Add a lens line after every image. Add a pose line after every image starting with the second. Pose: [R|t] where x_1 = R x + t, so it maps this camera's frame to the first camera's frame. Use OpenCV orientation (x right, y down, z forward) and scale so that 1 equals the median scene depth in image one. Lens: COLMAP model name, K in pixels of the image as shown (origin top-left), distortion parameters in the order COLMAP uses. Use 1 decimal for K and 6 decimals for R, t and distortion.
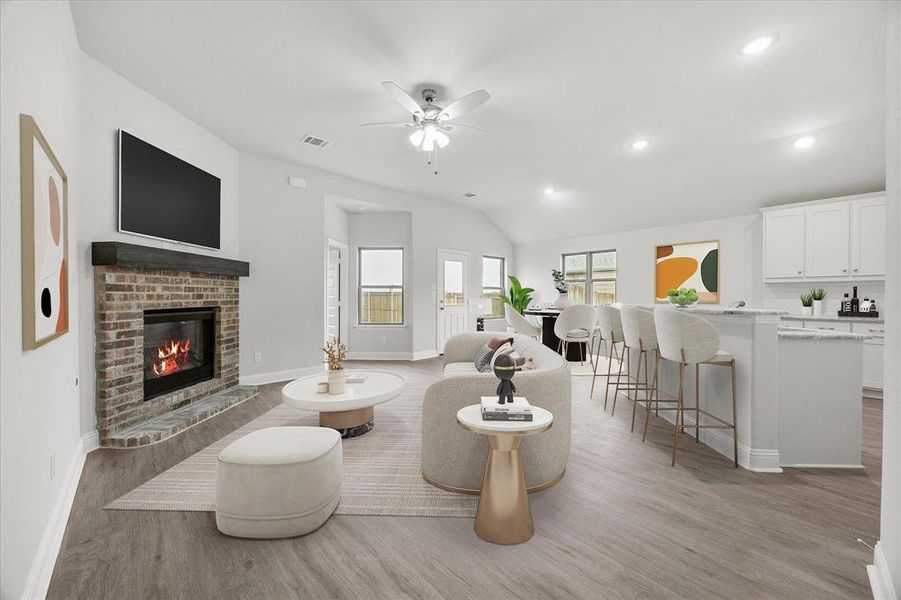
lens RADIAL K [[344.0, 0, 446.1], [0, 344.0, 297.5], [0, 0, 1]] dist [-0.000252, 0.000256]
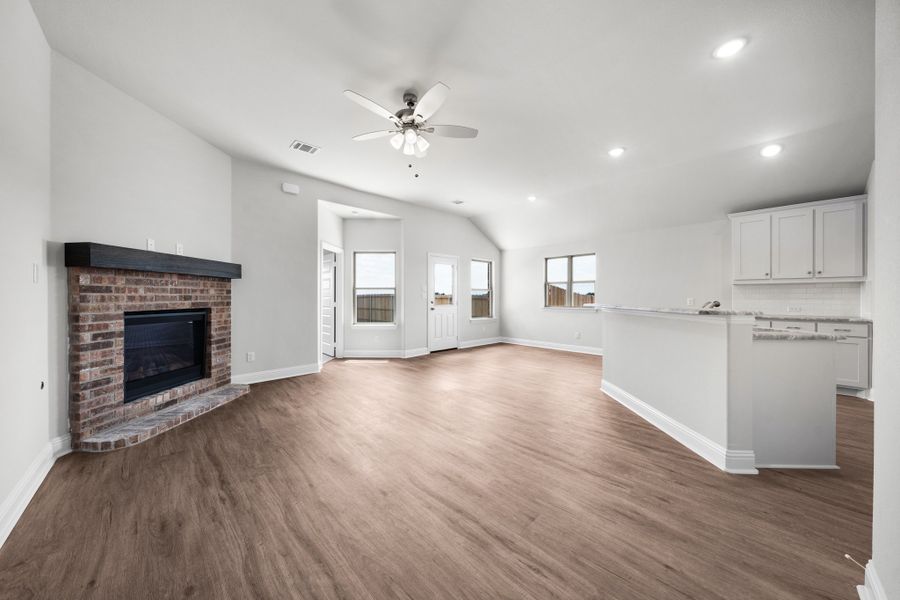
lens RADIAL K [[311.5, 0, 447.7], [0, 311.5, 297.3], [0, 0, 1]] dist [0.000242, -0.000143]
pose [[0.999917, -0.001803, 0.012721, 0.048725], [0.001861, 0.999988, -0.004513, 0.000989], [-0.012713, 0.004536, 0.999909, 0.077407]]
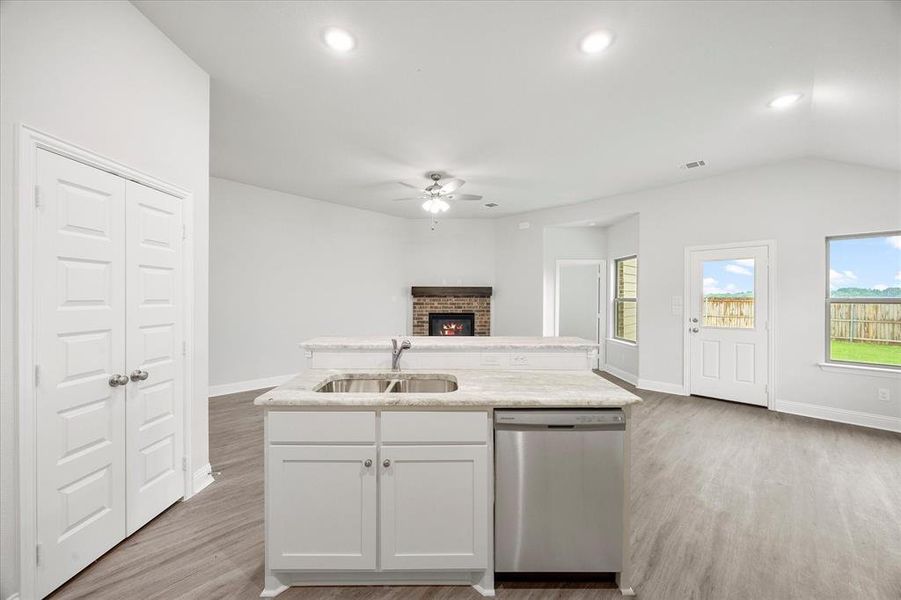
lens RADIAL K [[339.8, 0, 451.2], [0, 339.8, 298.3], [0, 0, 1]] dist [-0.003022, -0.000241]
pose [[0.045039, 0.000559, -0.998985, 1.413074], [-0.009656, 0.999953, 0.000124, -0.063500], [0.998939, 0.009641, 0.045042, 0.999374]]
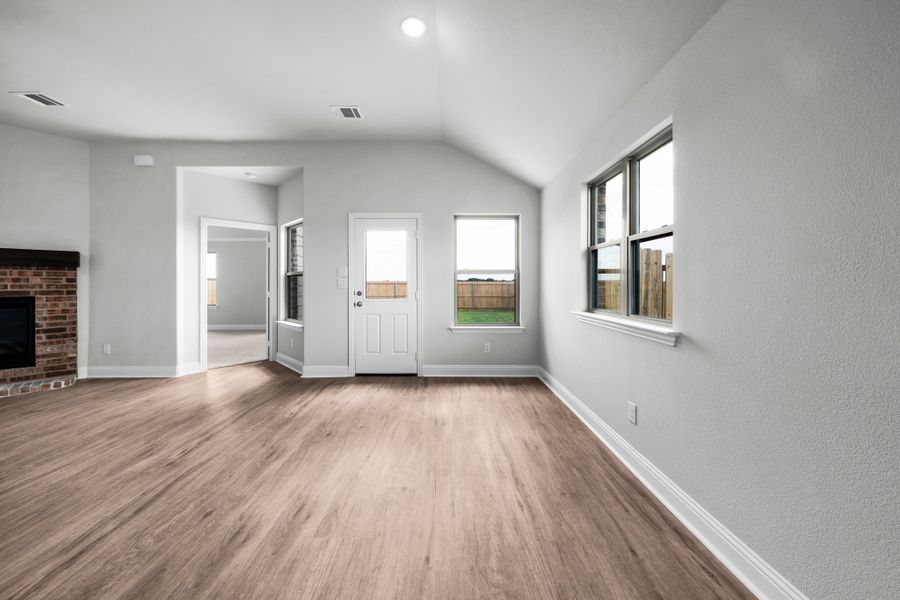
lens RADIAL K [[316.4, 0, 446.6], [0, 316.4, 284.7], [0, 0, 1]] dist [-0.001963, -0.000200]
pose [[0.735289, -0.002499, -0.677749, 1.105209], [-0.001057, 0.999988, -0.004834, -0.006573], [0.677753, 0.004270, 0.735278, 1.433603]]
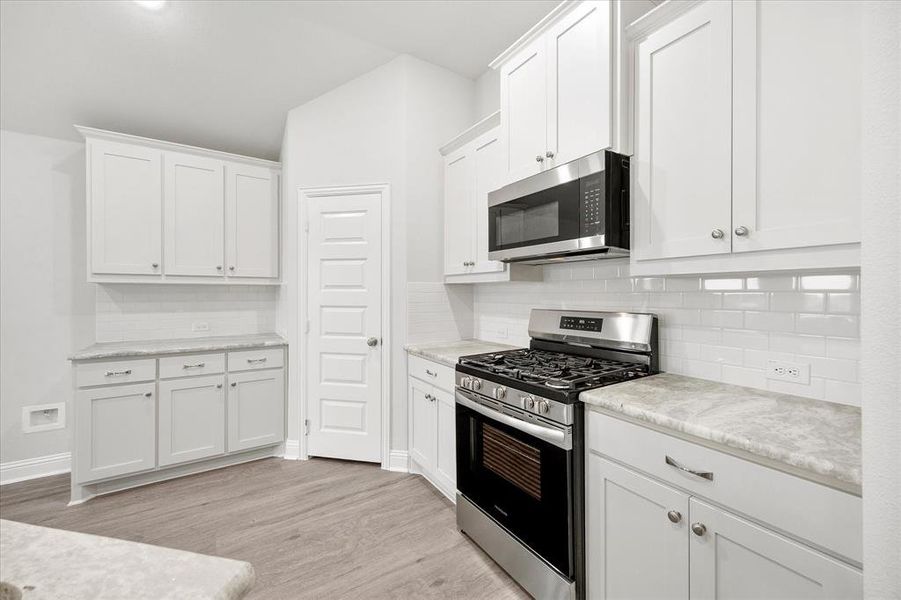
lens RADIAL K [[355.3, 0, 452.4], [0, 355.3, 296.3], [0, 0, 1]] dist [0.000685, 0.000098]
pose [[0.163033, -0.007314, 0.986594, 0.781094], [0.006489, 0.999959, 0.006341, -0.035708], [-0.986599, 0.005368, 0.163073, 0.627906]]
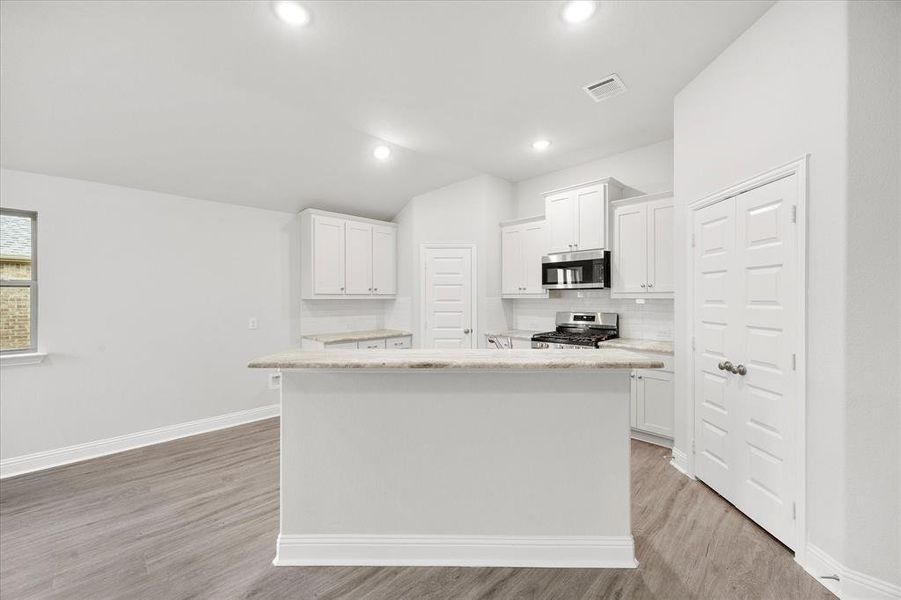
lens RADIAL K [[353.2, 0, 450.5], [0, 353.2, 300.0], [0, 0, 1]] dist [-0.000306, -0.000046]
pose [[-0.024309, -0.006576, 0.999683, 0.090826], [0.009967, 0.999927, 0.006820, -0.066799], [-0.999655, 0.010130, -0.024242, 1.051794]]
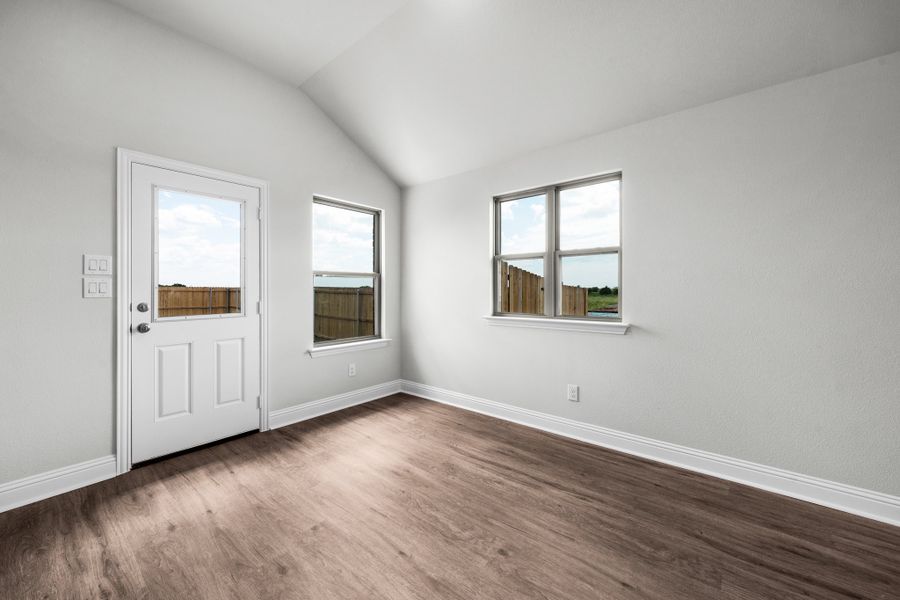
lens RADIAL K [[350.6, 0, 447.0], [0, 350.6, 289.4], [0, 0, 1]] dist [0.001255, 0.000185]
pose [[0.991663, -0.003014, 0.128820, 0.514778], [0.004404, 0.999935, -0.010507, -0.004766], [-0.128780, 0.010987, 0.991612, 1.319324]]
